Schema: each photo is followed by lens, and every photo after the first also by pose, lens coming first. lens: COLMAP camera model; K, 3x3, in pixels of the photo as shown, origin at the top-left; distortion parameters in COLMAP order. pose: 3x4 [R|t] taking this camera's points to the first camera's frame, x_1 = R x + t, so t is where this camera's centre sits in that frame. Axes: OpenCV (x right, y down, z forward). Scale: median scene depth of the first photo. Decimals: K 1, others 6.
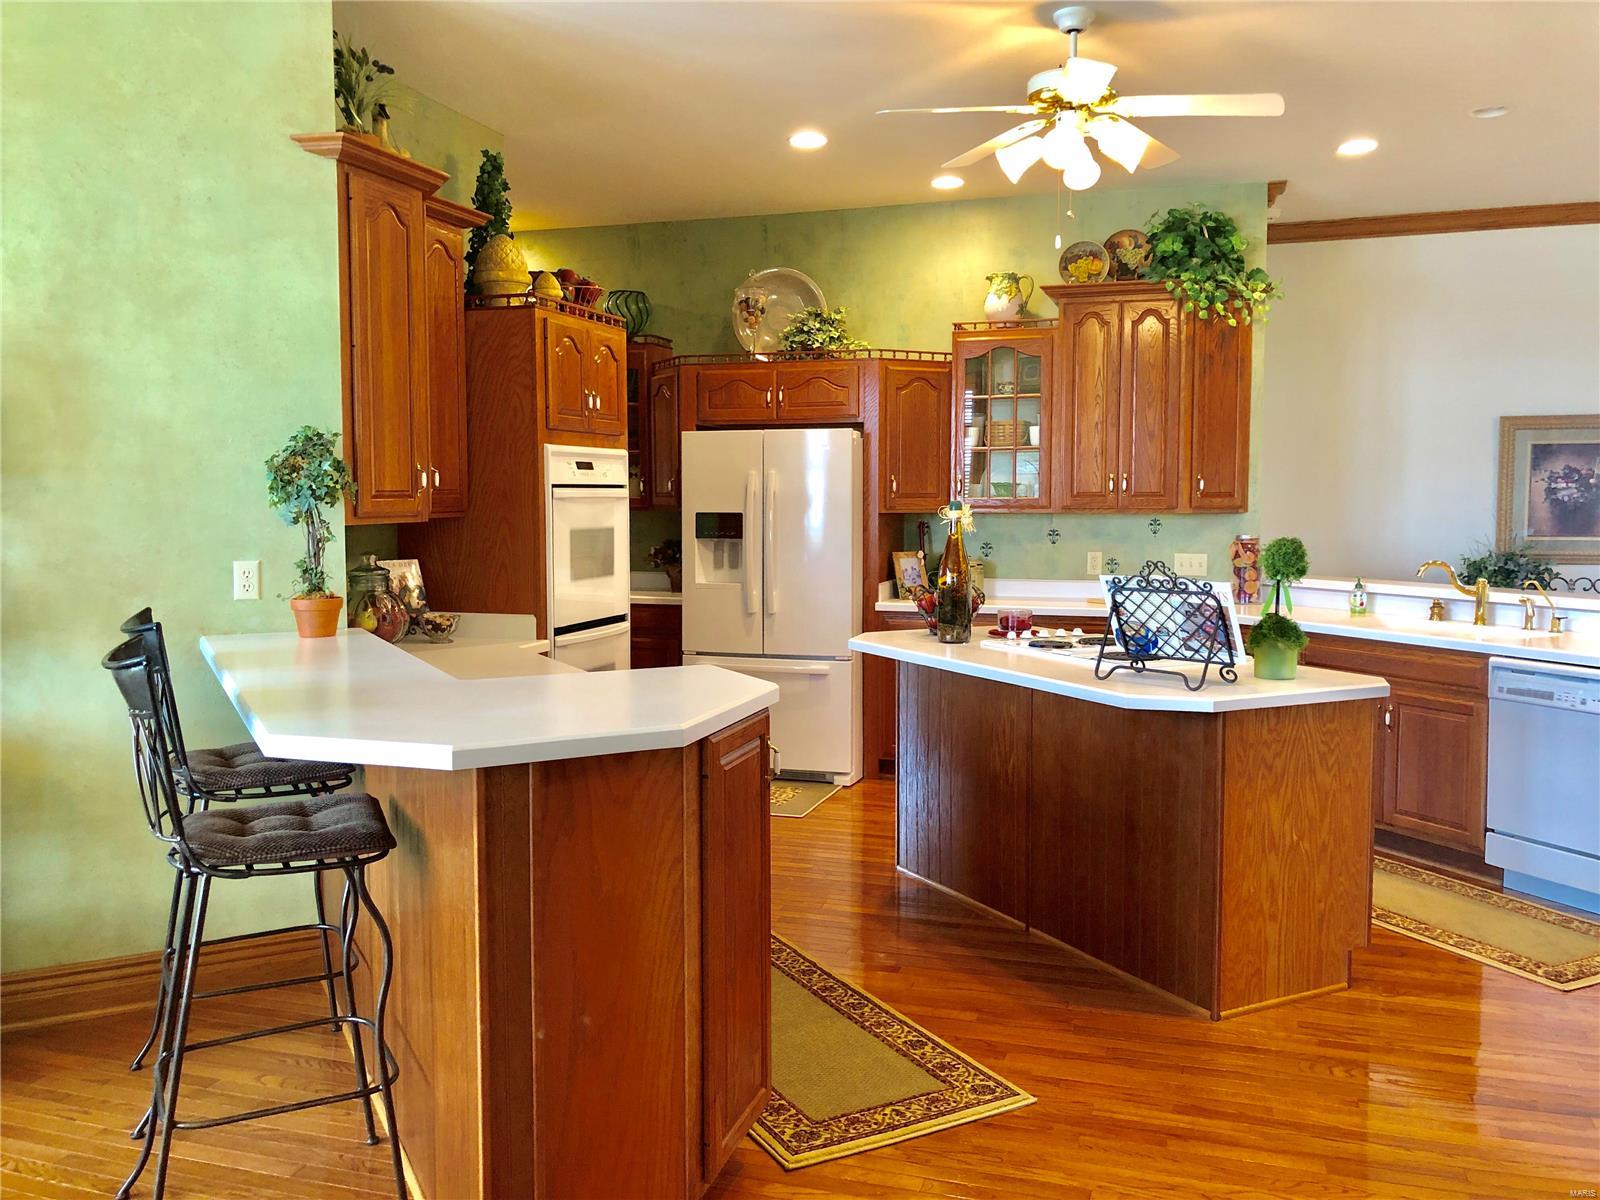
lens RADIAL K [[1305.9, 0, 778.8], [0, 1305.9, 588.5], [0, 0, 1]] dist [0.024629, -0.028434]
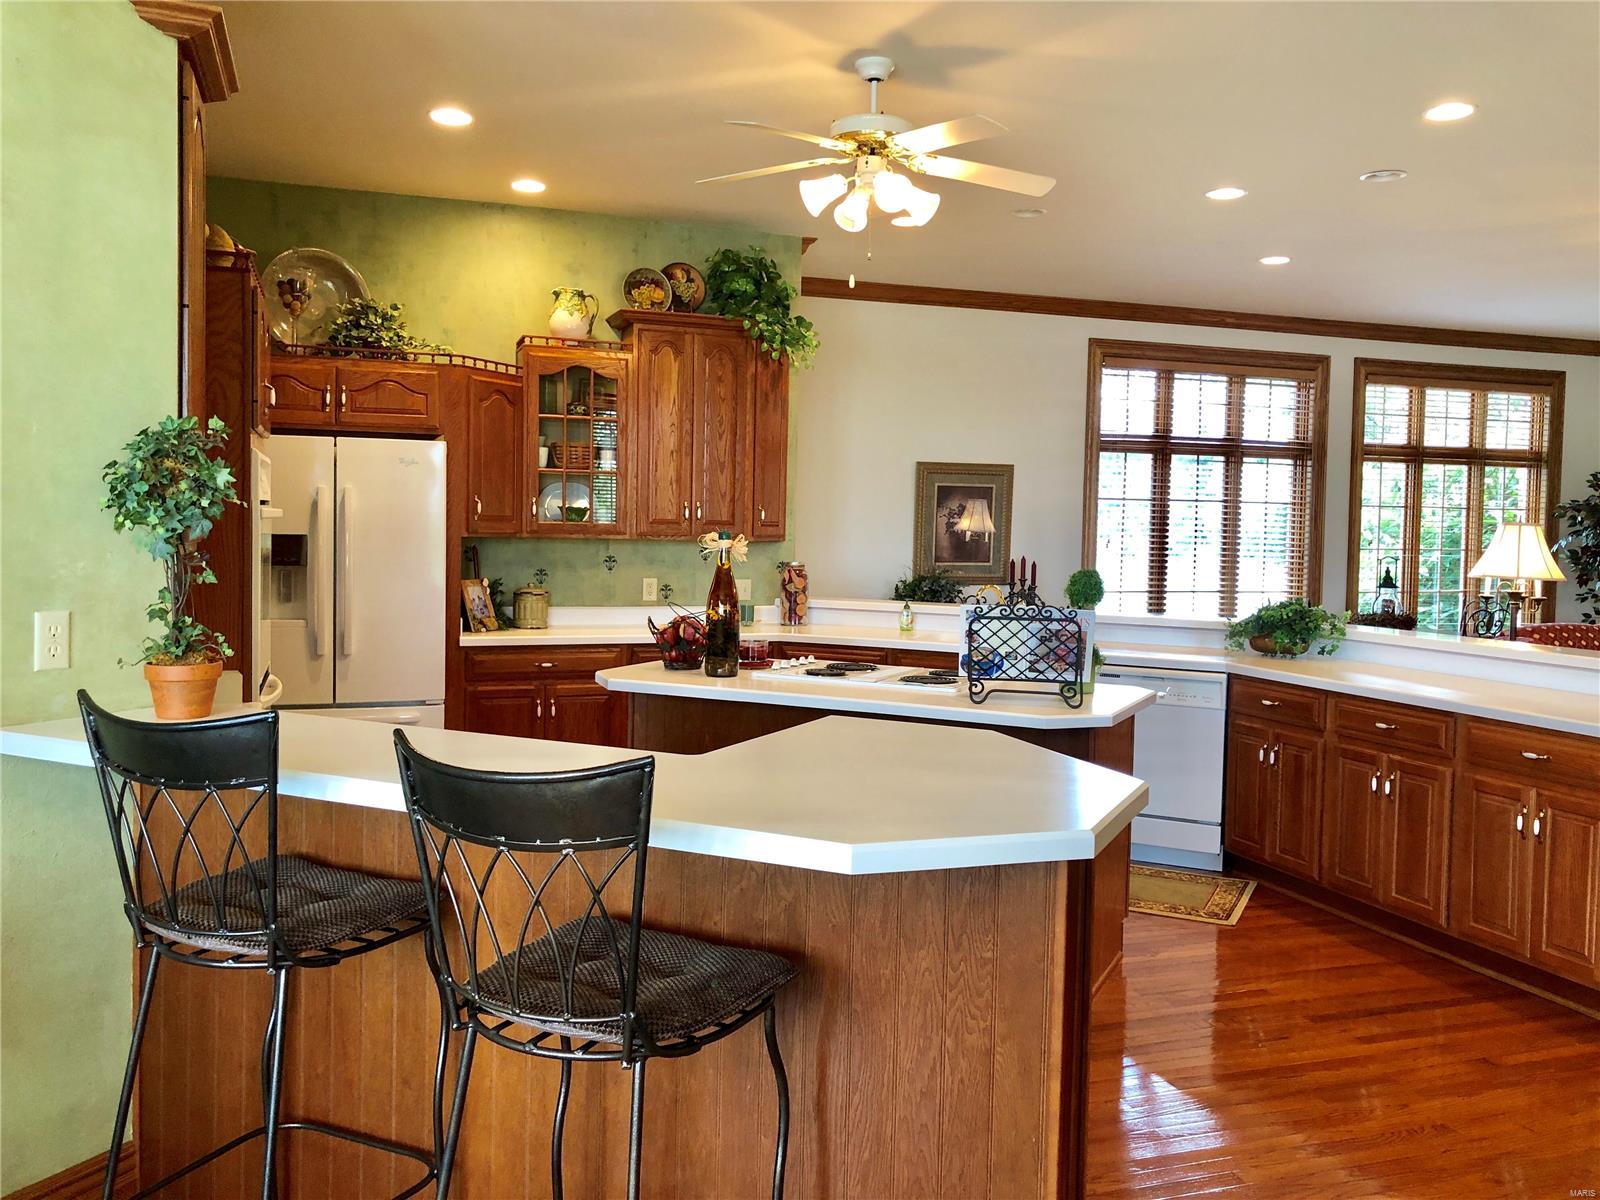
lens RADIAL K [[1312.7, 0, 807.6], [0, 1312.7, 573.0], [0, 0, 1]] dist [0.030875, -0.037107]
pose [[0.785050, -0.005651, 0.619407, -0.411324], [0.021876, 0.999588, -0.018606, -0.015446], [-0.619046, 0.028157, 0.784850, 0.198536]]
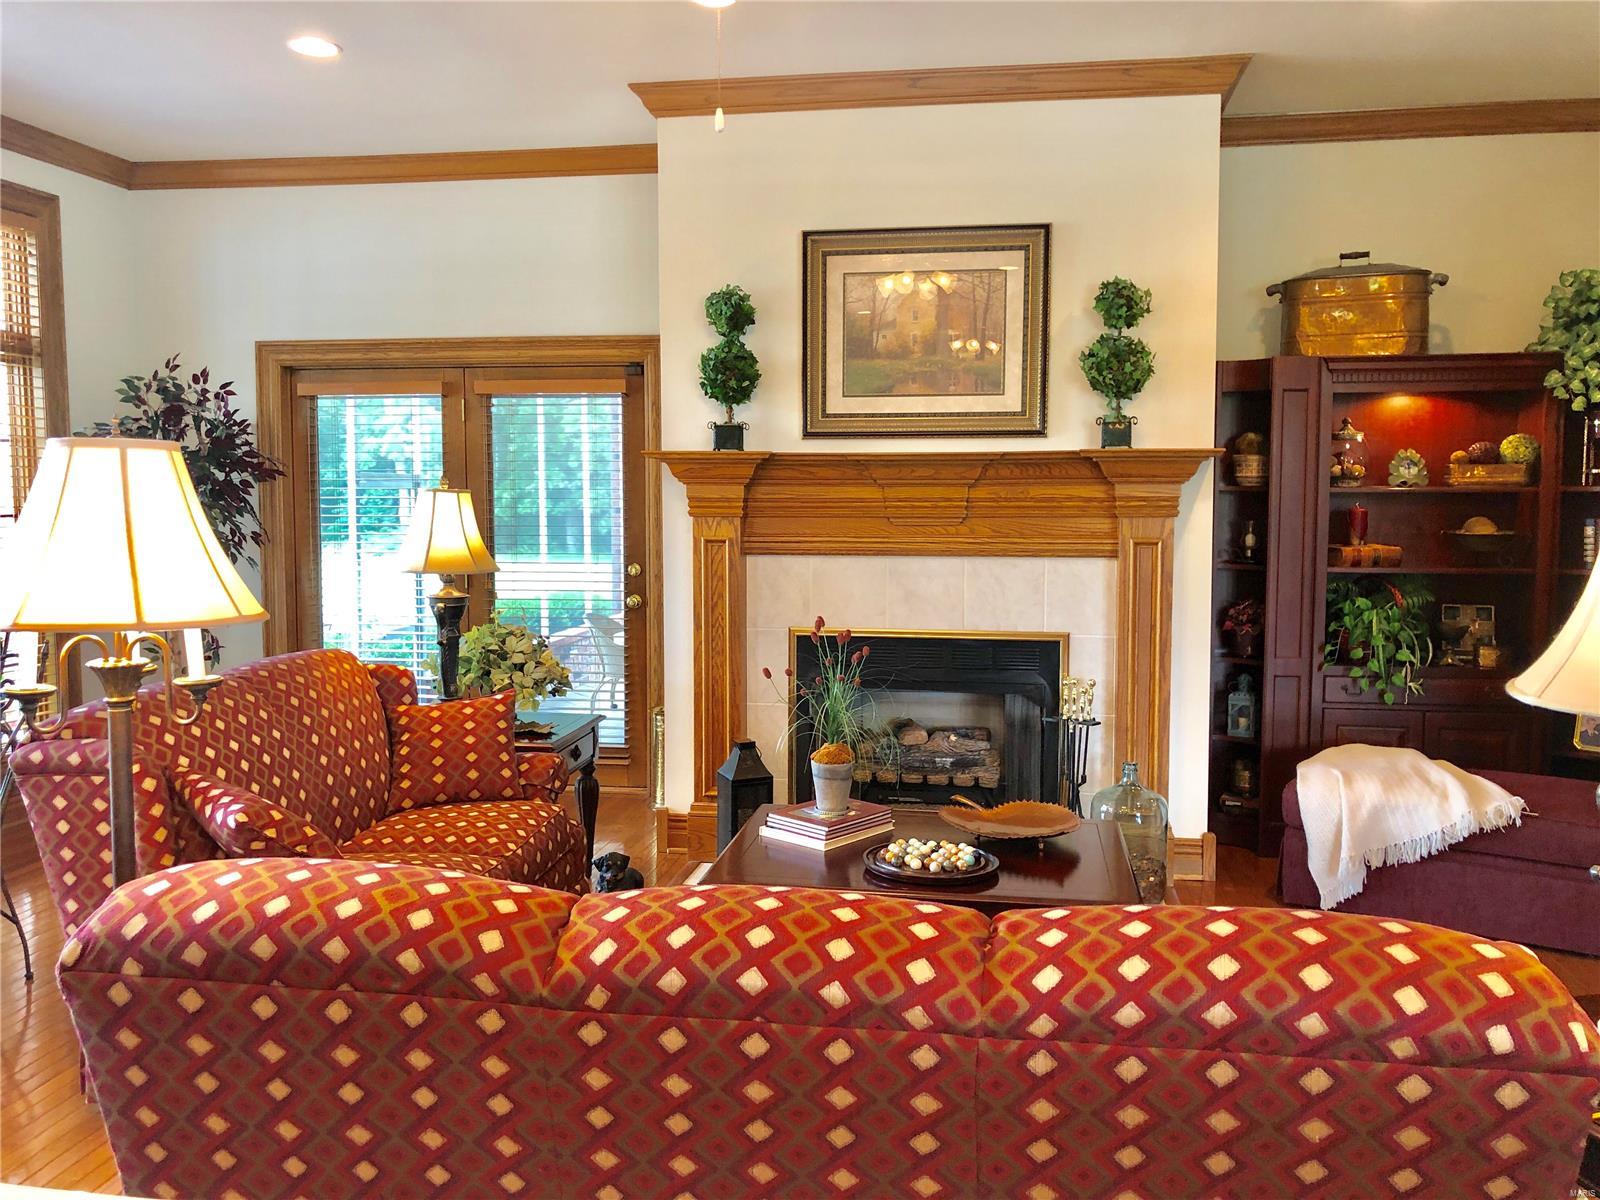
lens RADIAL K [[1304.1, 0, 800.0], [0, 1304.1, 600.0], [0, 0, 1]] dist [0.029963, 0.007556]
pose [[-0.163997, -0.078405, 0.983340, 0.581730], [0.071005, 0.993312, 0.091043, -0.049446], [-0.983902, 0.084753, -0.157333, 0.677567]]
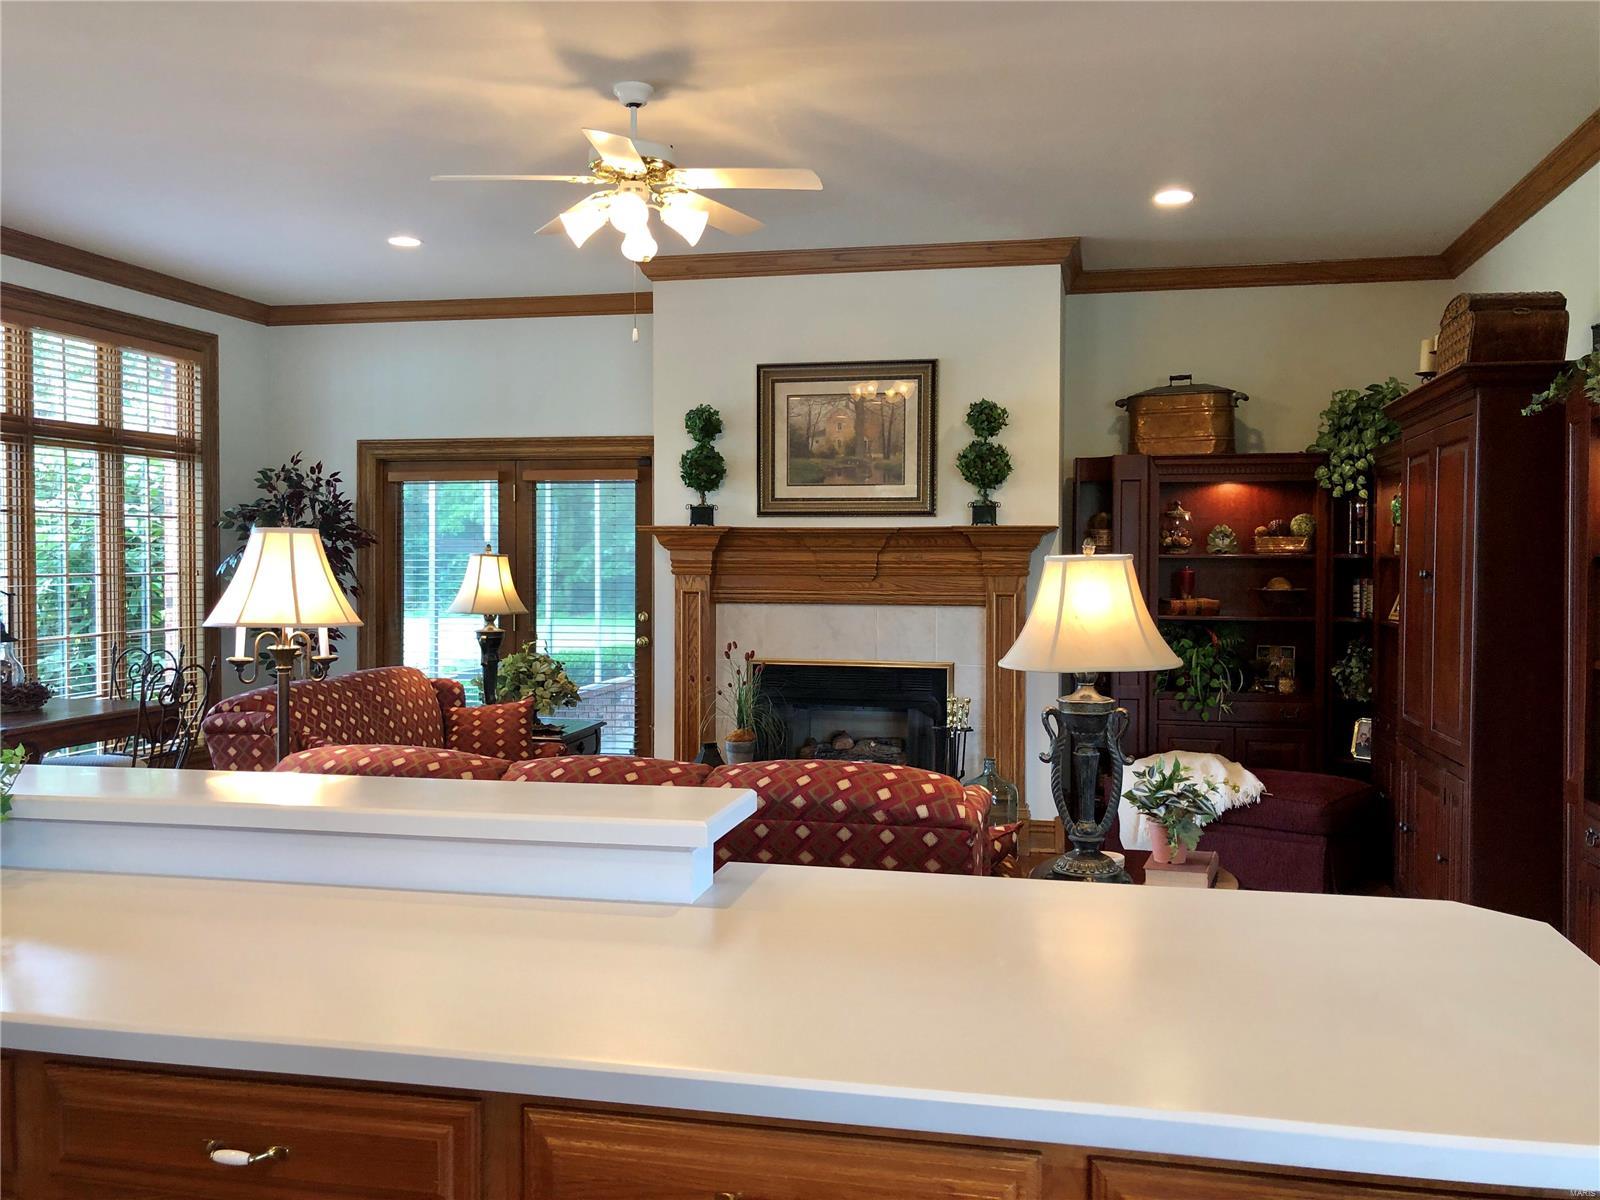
lens RADIAL K [[1302.8, 0, 806.5], [0, 1302.8, 589.8], [0, 0, 1]] dist [0.072877, -0.106469]
pose [[-0.106631, -0.023160, 0.994029, 0.214201], [0.069385, 0.997118, 0.030675, -0.043611], [-0.991875, 0.072242, -0.104717, 0.597872]]
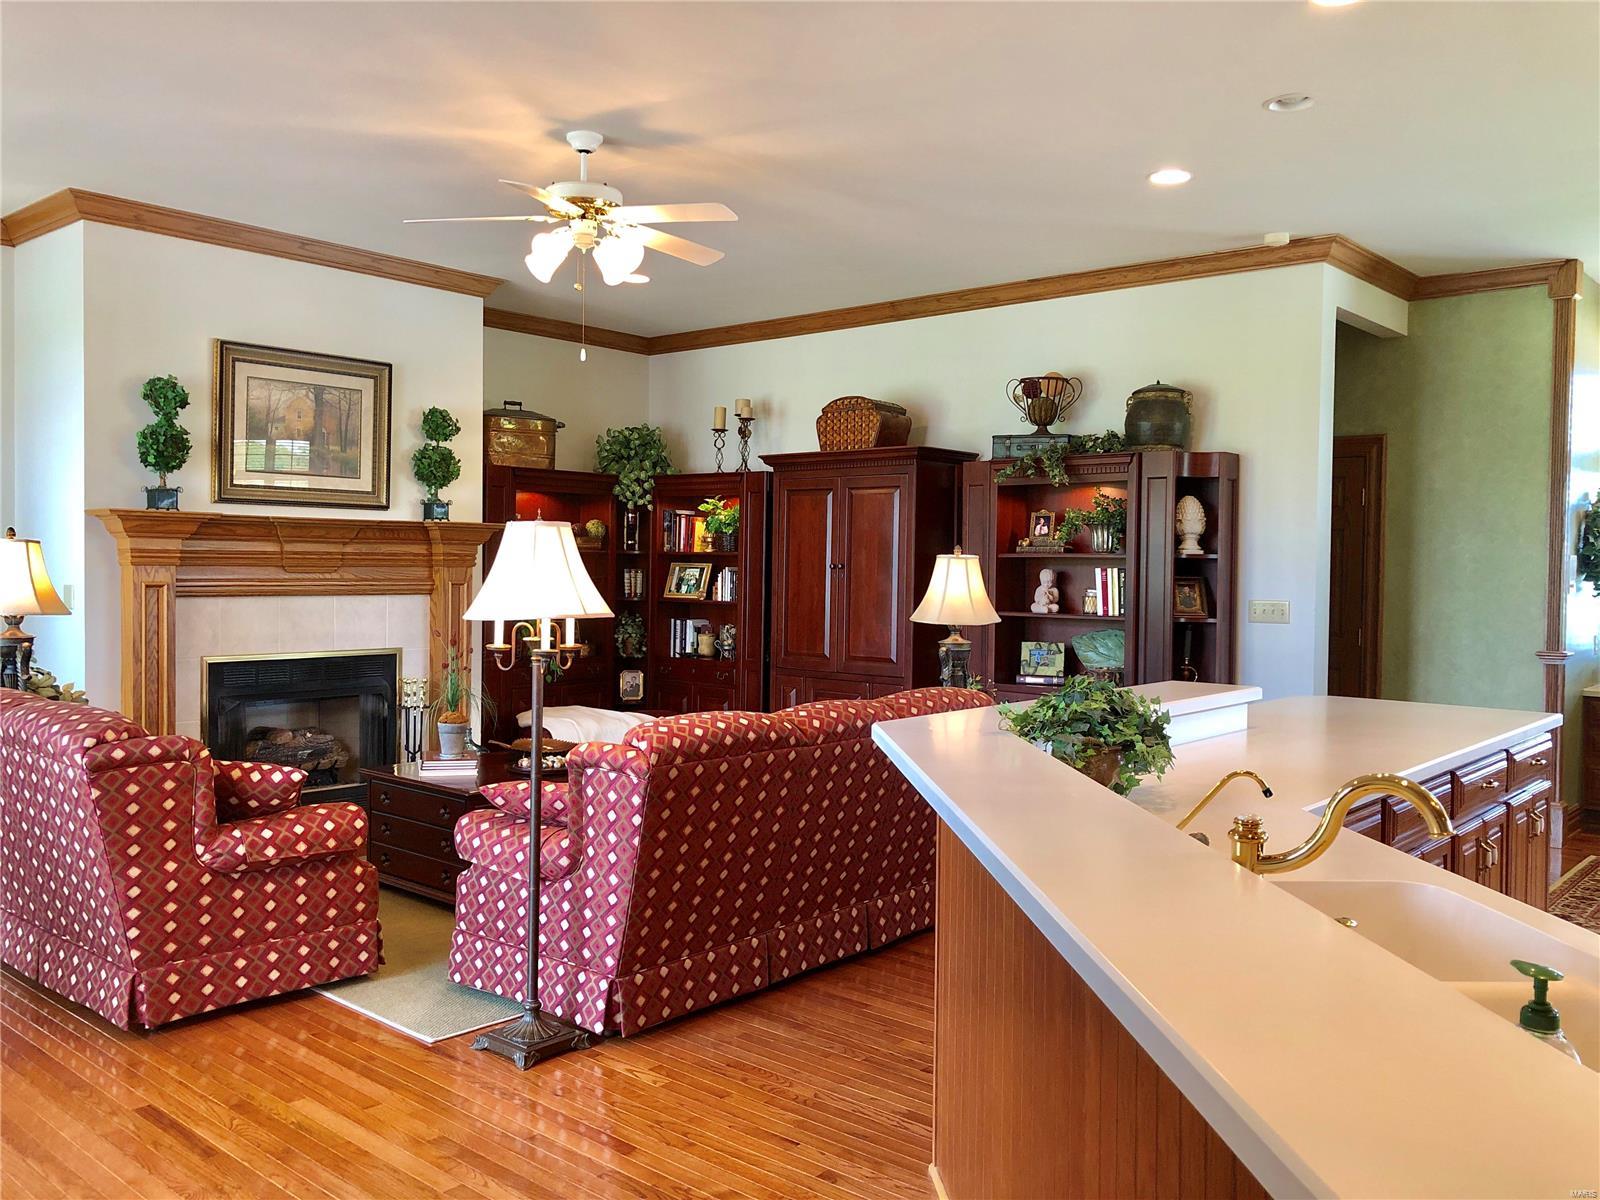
lens RADIAL K [[1312.7, 0, 807.6], [0, 1312.7, 573.0], [0, 0, 1]] dist [0.030875, -0.037107]
pose [[-0.925780, -0.015608, 0.377739, 0.579546], [0.014054, 0.997036, 0.075643, -0.104859], [-0.377800, 0.075338, -0.922817, 1.507268]]
